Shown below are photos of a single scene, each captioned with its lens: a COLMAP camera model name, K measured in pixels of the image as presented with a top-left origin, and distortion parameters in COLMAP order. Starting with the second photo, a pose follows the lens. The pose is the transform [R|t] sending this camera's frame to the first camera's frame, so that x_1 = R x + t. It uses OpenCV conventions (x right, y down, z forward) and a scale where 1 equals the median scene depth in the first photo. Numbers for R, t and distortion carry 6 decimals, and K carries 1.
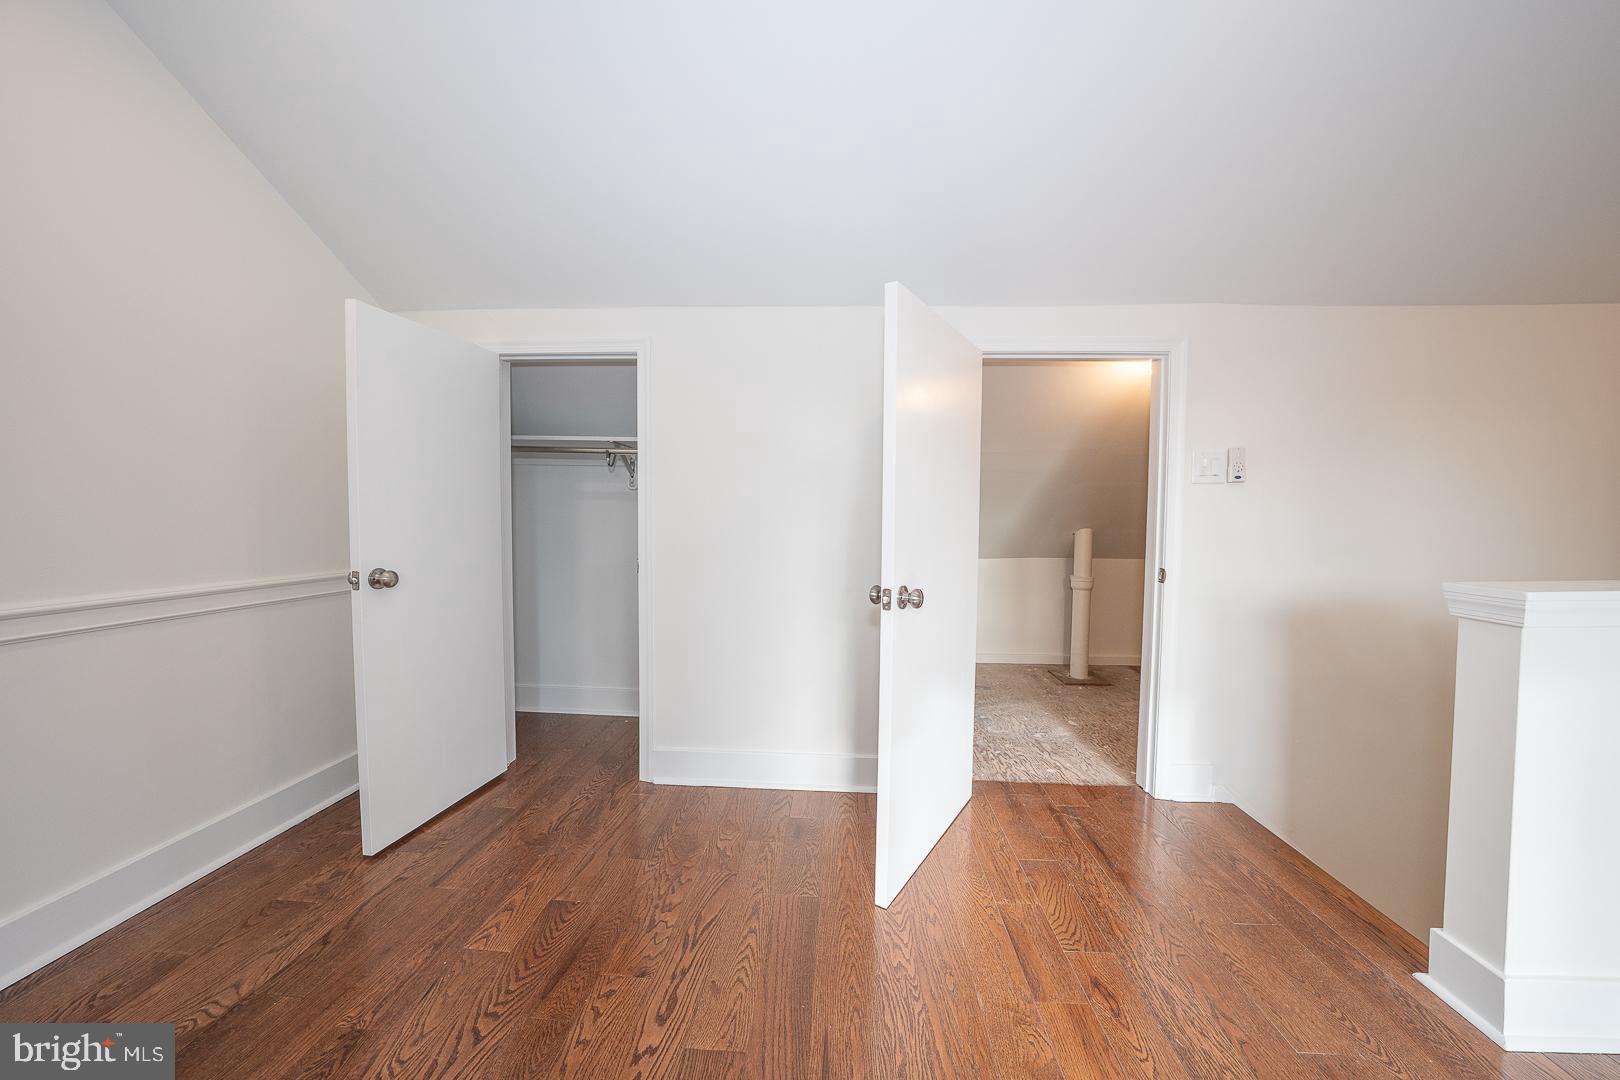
lens RADIAL K [[554.4, 0, 816.1], [0, 554.4, 536.0], [0, 0, 1]] dist [-0.023737, 0.003512]
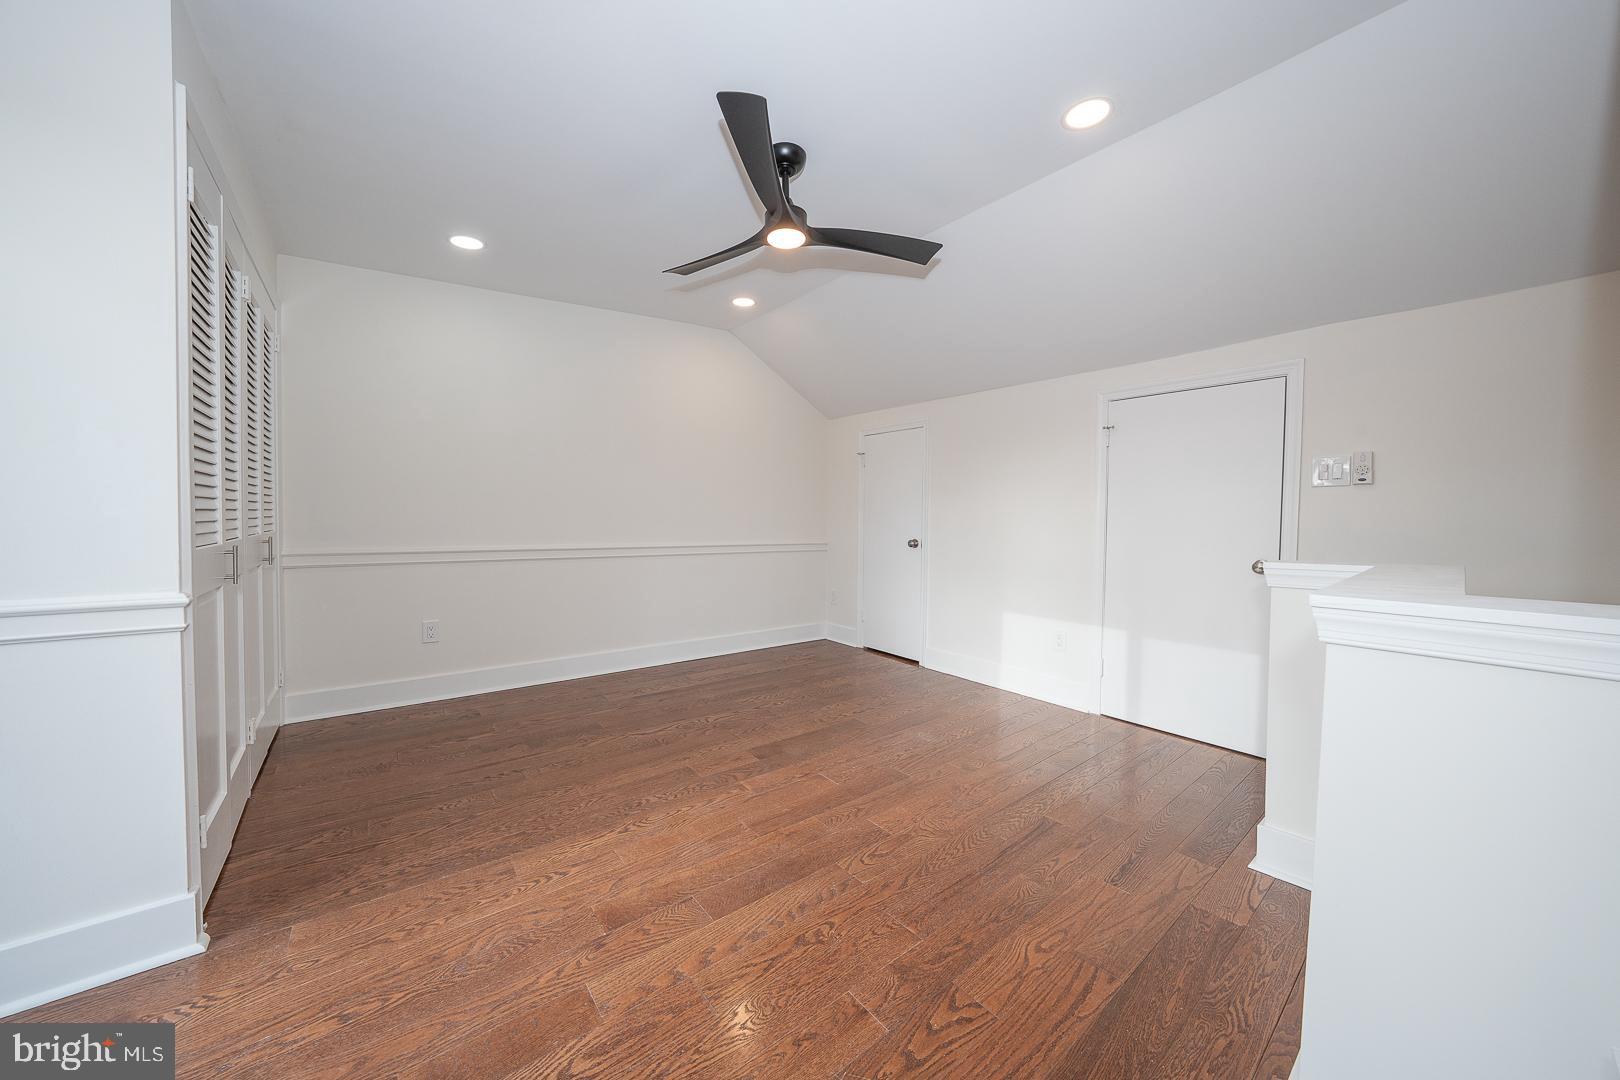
lens RADIAL K [[554.4, 0, 816.1], [0, 554.4, 536.0], [0, 0, 1]] dist [-0.023737, 0.003512]
pose [[0.672079, 0.021670, -0.740162, 1.063039], [-0.034987, 0.999385, -0.002509, 0.054040], [0.739652, 0.027582, 0.672424, -0.638909]]
